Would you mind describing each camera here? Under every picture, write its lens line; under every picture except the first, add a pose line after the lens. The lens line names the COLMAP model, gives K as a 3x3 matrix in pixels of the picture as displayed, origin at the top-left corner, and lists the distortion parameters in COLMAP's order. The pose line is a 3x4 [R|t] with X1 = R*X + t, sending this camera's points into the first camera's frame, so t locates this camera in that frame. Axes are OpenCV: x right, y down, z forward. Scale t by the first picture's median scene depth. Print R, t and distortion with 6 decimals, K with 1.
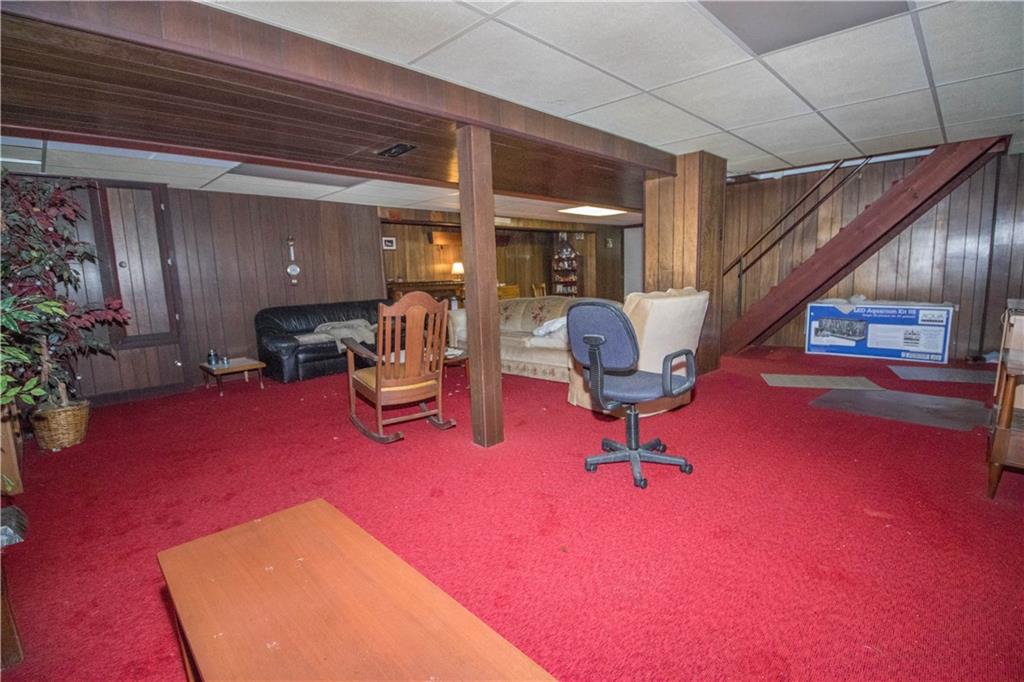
lens RADIAL K [[472.8, 0, 510.3], [0, 472.8, 338.8], [0, 0, 1]] dist [-0.014198, -0.001317]
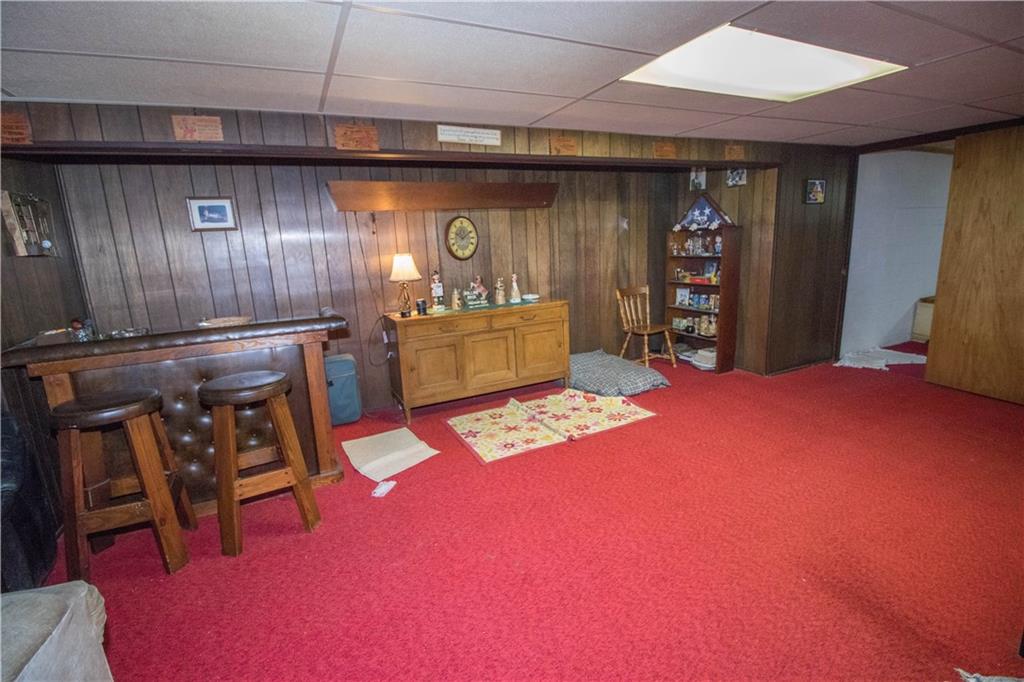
lens RADIAL K [[472.8, 0, 517.3], [0, 472.8, 337.8], [0, 0, 1]] dist [-0.014198, -0.001317]
pose [[0.943556, 0.060552, -0.325630, 0.107106], [-0.031318, 0.995052, 0.094286, -0.107697], [0.329728, -0.078766, 0.940784, 0.526983]]
